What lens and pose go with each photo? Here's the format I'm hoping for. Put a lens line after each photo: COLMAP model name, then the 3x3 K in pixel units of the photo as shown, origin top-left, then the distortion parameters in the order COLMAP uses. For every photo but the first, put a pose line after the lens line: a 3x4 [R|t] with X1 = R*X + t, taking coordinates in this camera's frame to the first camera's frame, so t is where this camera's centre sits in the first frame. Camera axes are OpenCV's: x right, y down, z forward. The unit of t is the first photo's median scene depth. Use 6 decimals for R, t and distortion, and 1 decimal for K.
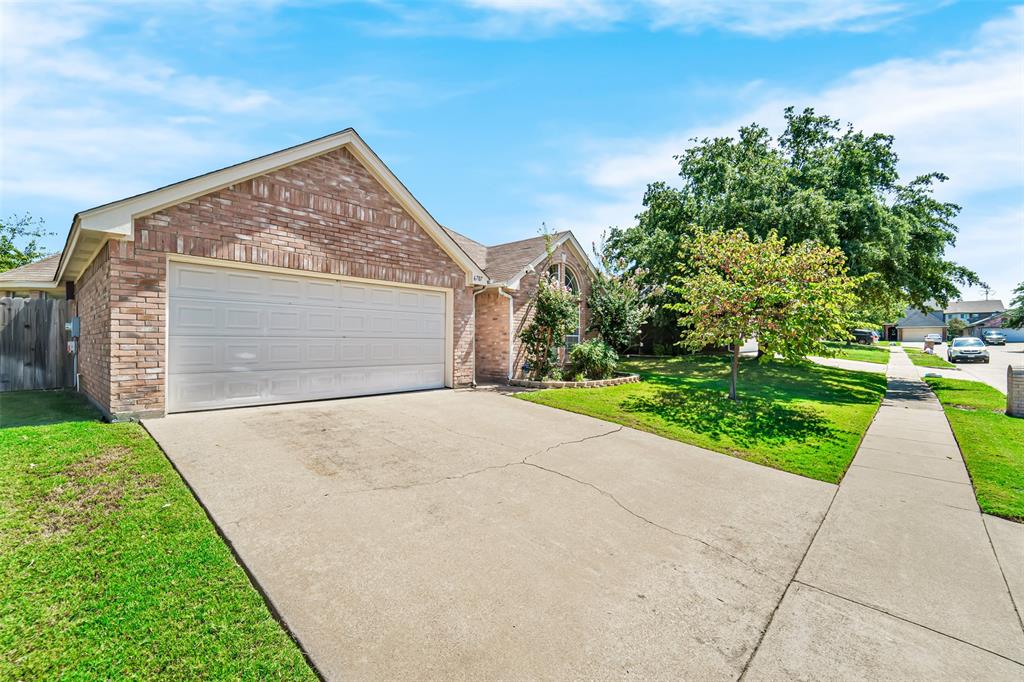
lens RADIAL K [[431.0, 0, 515.4], [0, 431.0, 342.9], [0, 0, 1]] dist [-0.021894, -0.000199]
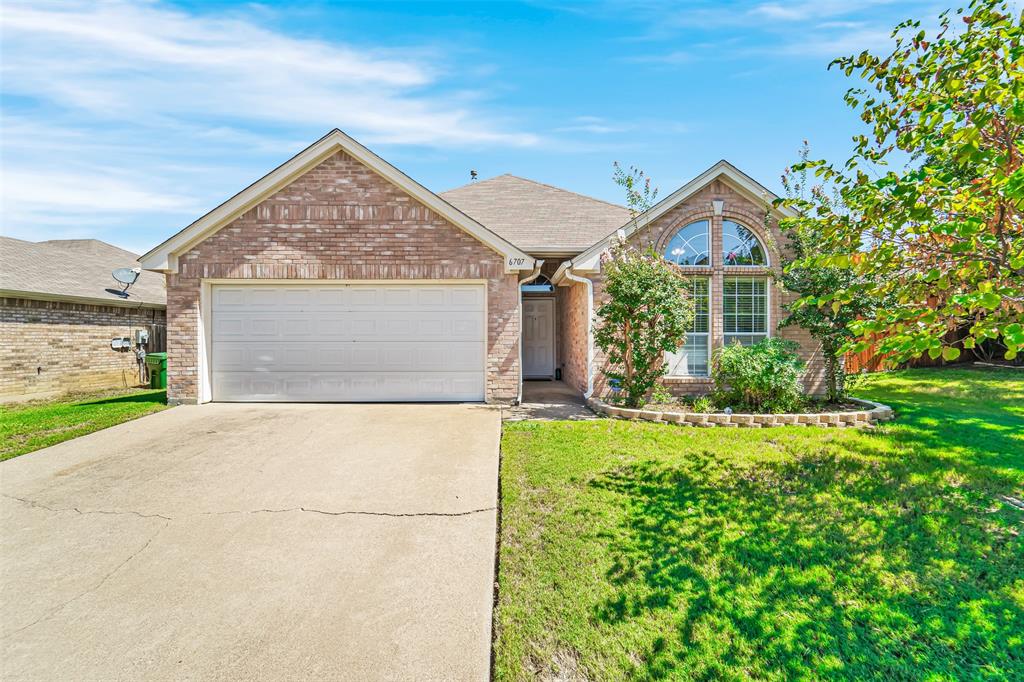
lens RADIAL K [[431.0, 0, 515.4], [0, 431.0, 342.9], [0, 0, 1]] dist [-0.021894, -0.000199]
pose [[0.678772, -0.005141, -0.734331, 0.620392], [0.003213, 0.999987, -0.004030, -0.005055], [0.734342, 0.000376, 0.678780, 0.641601]]
